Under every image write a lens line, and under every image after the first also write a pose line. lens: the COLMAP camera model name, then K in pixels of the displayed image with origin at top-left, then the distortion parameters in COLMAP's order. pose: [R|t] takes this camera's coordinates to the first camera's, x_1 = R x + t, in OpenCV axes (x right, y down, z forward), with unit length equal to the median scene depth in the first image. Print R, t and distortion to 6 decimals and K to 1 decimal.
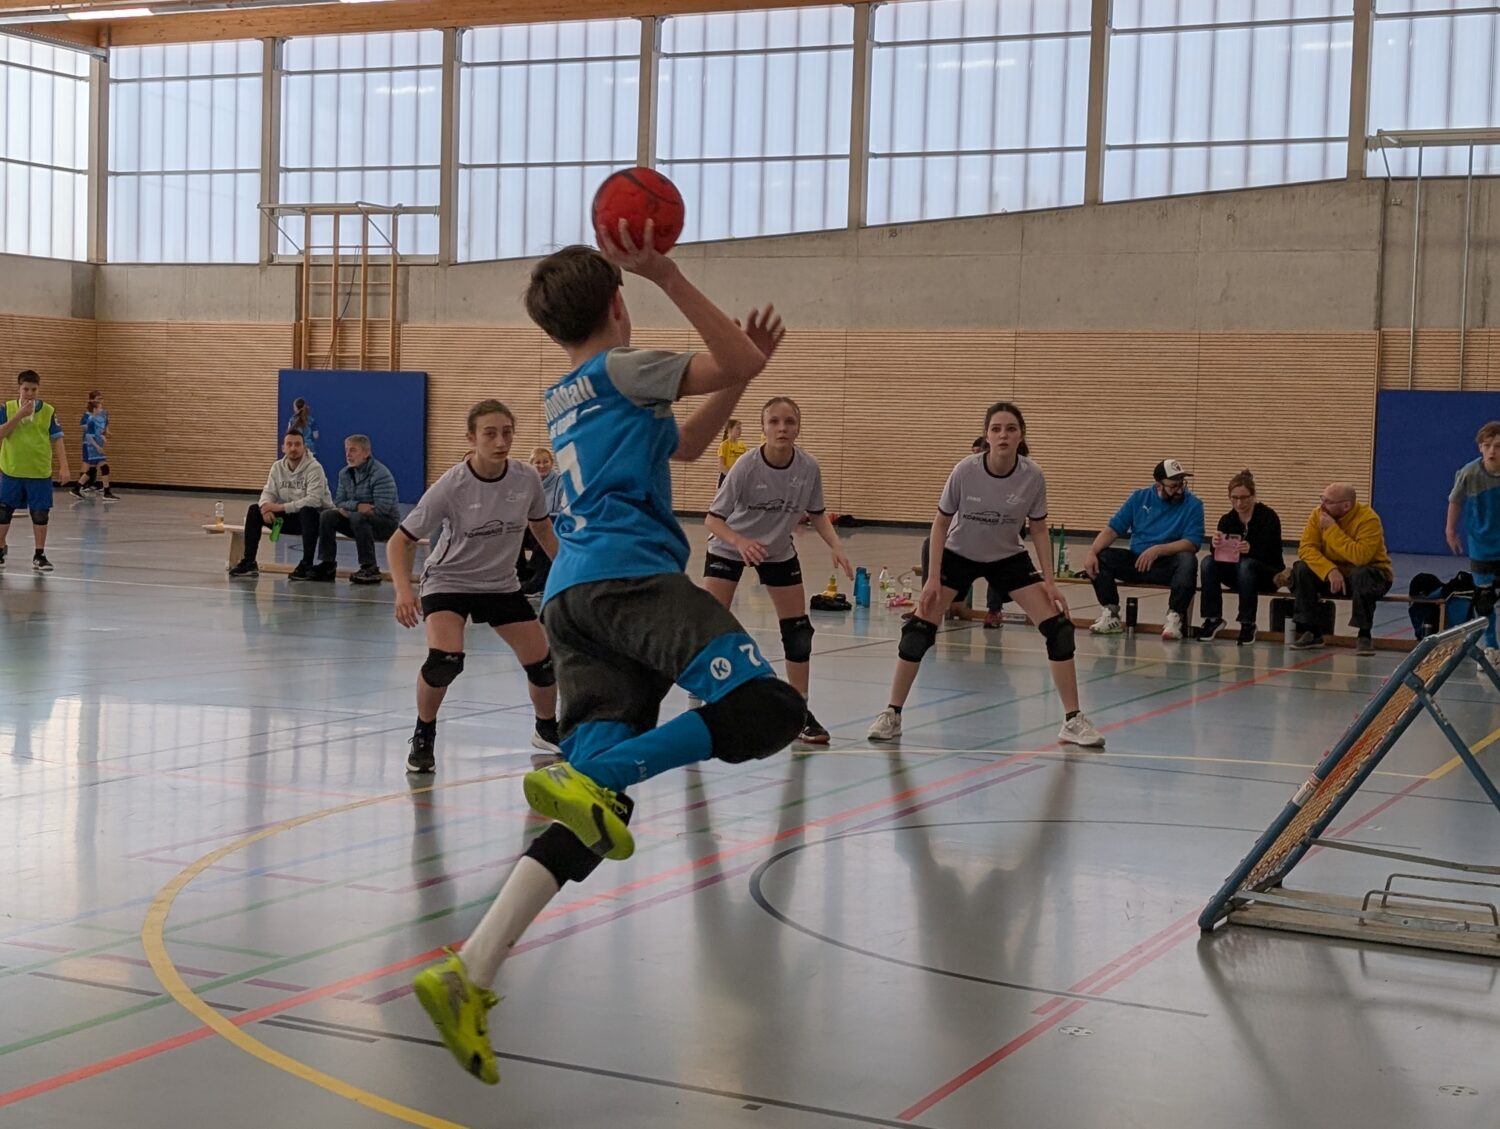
lens RADIAL K [[2363.0, 0, 781.6], [0, 2363.0, 565.8], [0, 0, 1]] dist [0.061639, 0.000000]
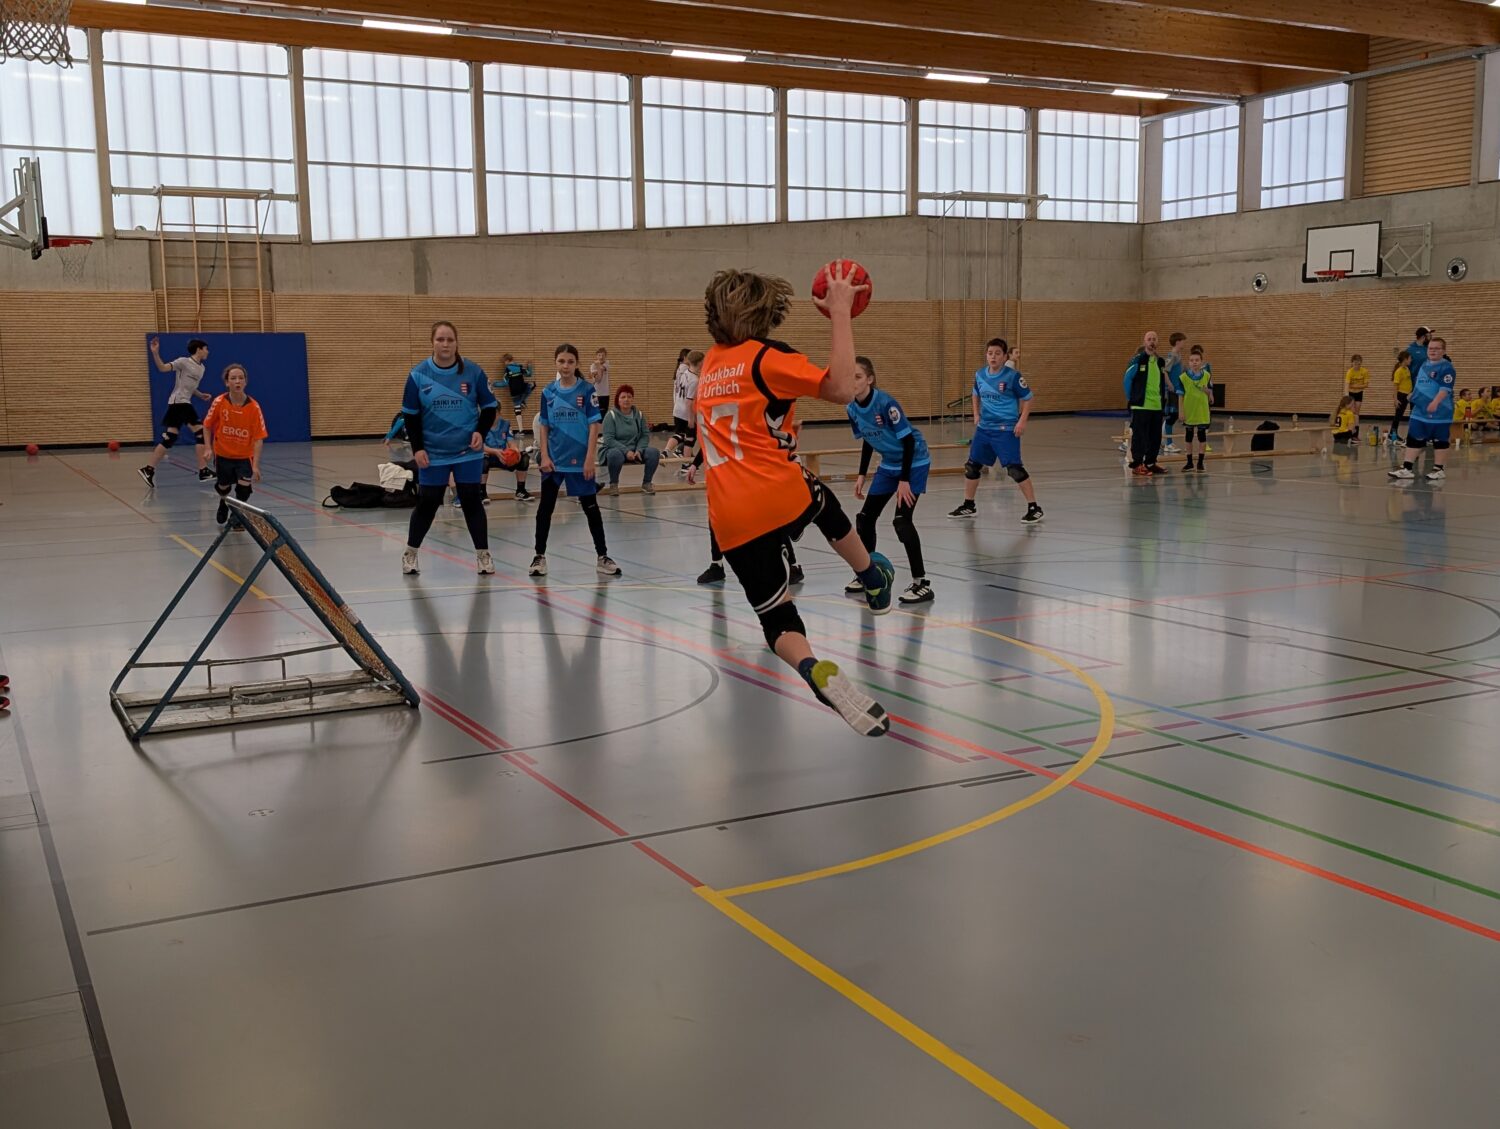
lens RADIAL K [[1532.8, 0, 758.2], [0, 1532.8, 597.4], [0, 0, 1]] dist [0.021785, 0.000000]
pose [[0.564978, -0.159328, 0.809577, -0.718575], [0.077031, 0.987079, 0.140504, -0.042475], [-0.821503, -0.017019, 0.569951, 0.369618]]
